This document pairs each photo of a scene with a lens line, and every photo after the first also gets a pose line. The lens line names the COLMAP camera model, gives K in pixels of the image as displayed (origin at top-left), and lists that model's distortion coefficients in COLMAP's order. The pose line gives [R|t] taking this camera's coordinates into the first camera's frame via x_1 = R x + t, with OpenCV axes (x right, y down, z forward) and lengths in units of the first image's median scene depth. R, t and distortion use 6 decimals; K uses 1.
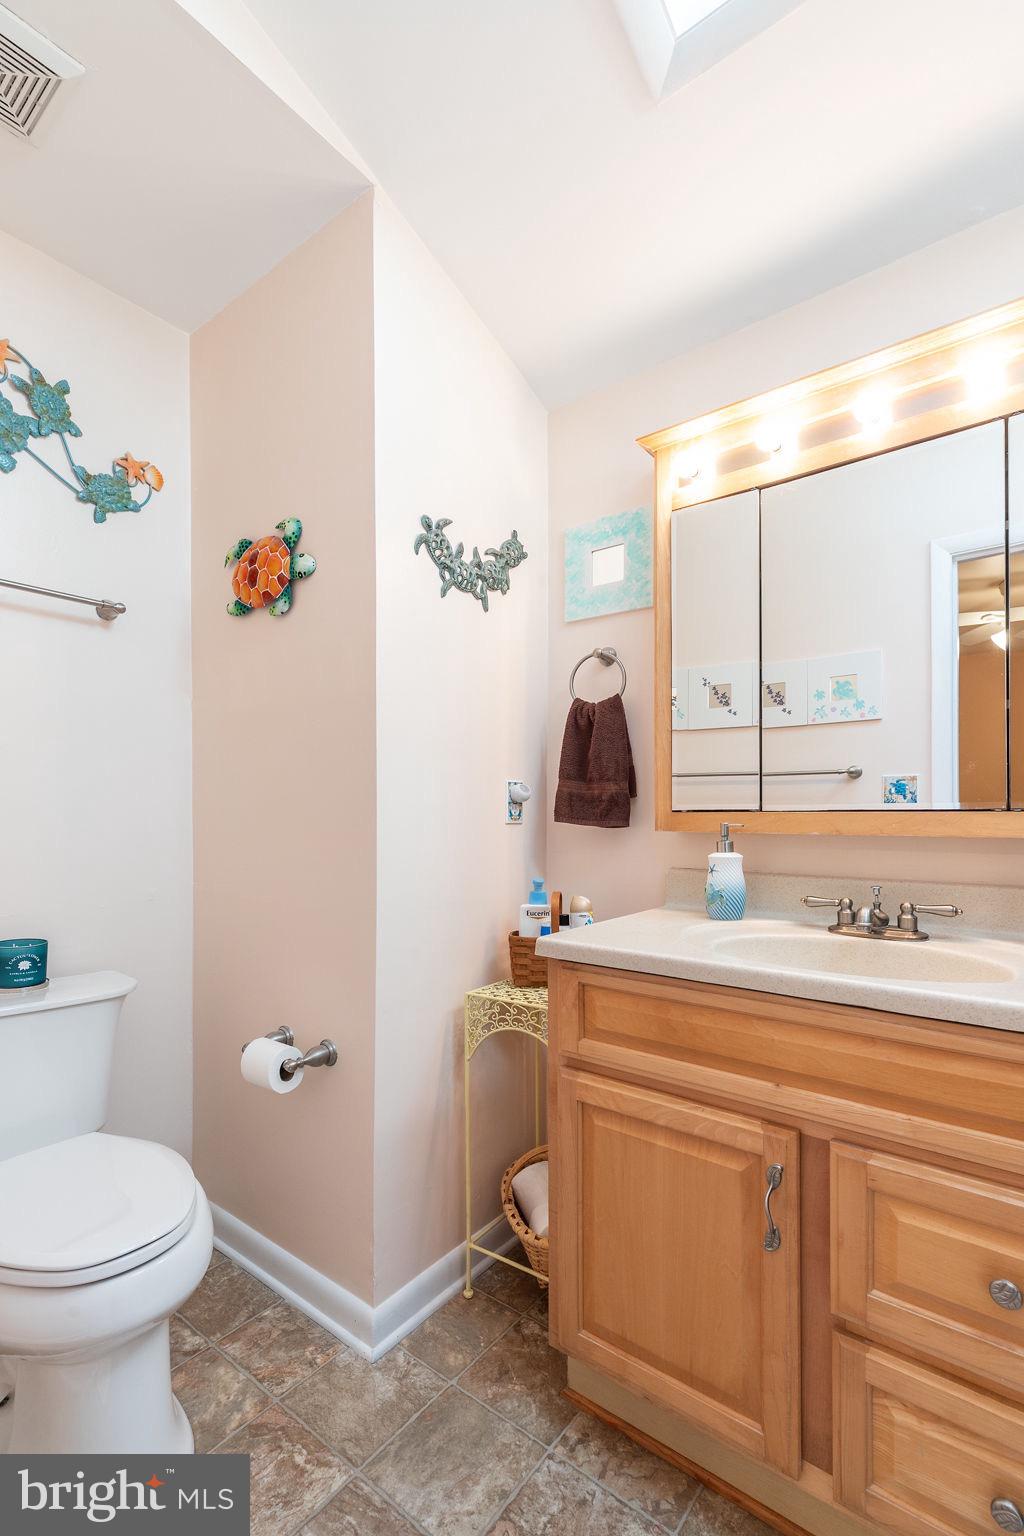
lens RADIAL K [[698.3, 0, 491.8], [0, 698.3, 820.8], [0, 0, 1]] dist [0.006397, -0.001456]
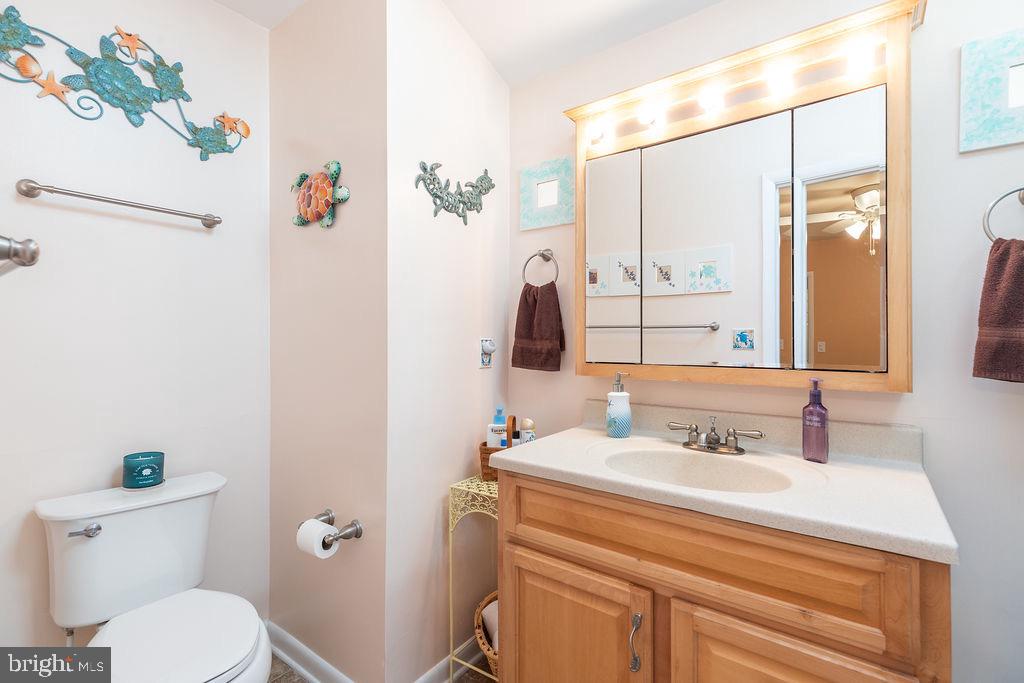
lens RADIAL K [[465.5, 0, 522.9], [0, 465.5, 334.9], [0, 0, 1]] dist [0.006397, -0.001456]
pose [[0.999255, -0.011193, 0.036924, 0.085439], [0.011184, 0.999937, 0.000477, -0.074636], [-0.036927, -0.000064, 0.999318, 0.002963]]
